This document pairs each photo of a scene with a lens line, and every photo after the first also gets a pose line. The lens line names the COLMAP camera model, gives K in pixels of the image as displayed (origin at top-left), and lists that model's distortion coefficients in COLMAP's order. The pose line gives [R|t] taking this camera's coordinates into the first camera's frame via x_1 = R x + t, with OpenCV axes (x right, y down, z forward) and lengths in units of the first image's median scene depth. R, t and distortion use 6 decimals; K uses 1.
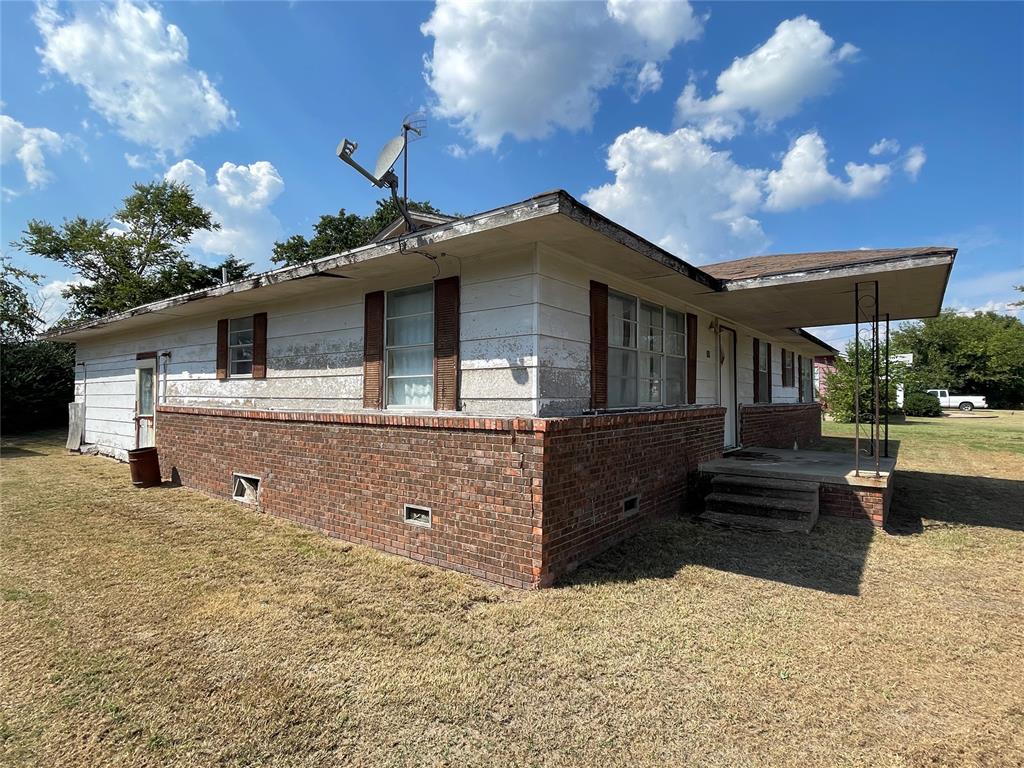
lens RADIAL K [[527.5, 0, 513.2], [0, 527.5, 388.4], [0, 0, 1]] dist [-0.007950, -0.002397]
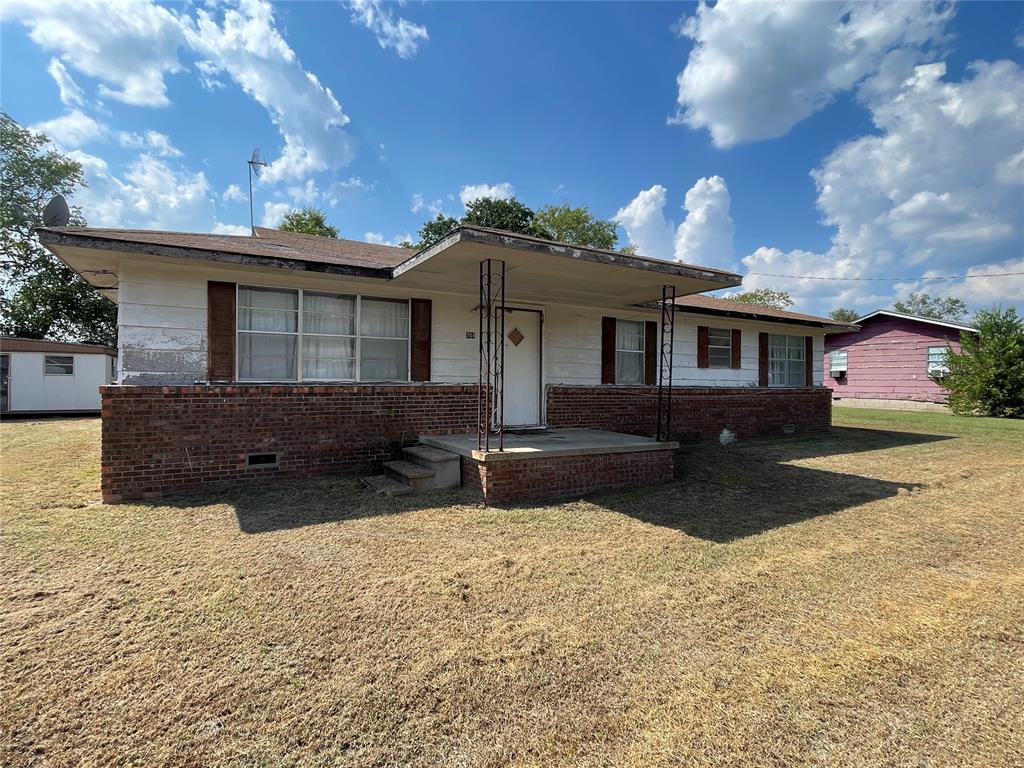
lens RADIAL K [[513.8, 0, 509.6], [0, 513.8, 382.9], [0, 0, 1]] dist [-0.002469, -0.000306]
pose [[0.924441, 0.010555, -0.381180, 1.196203], [-0.003684, 0.999817, 0.018750, 0.016221], [0.381308, -0.015929, 0.924311, 0.106766]]
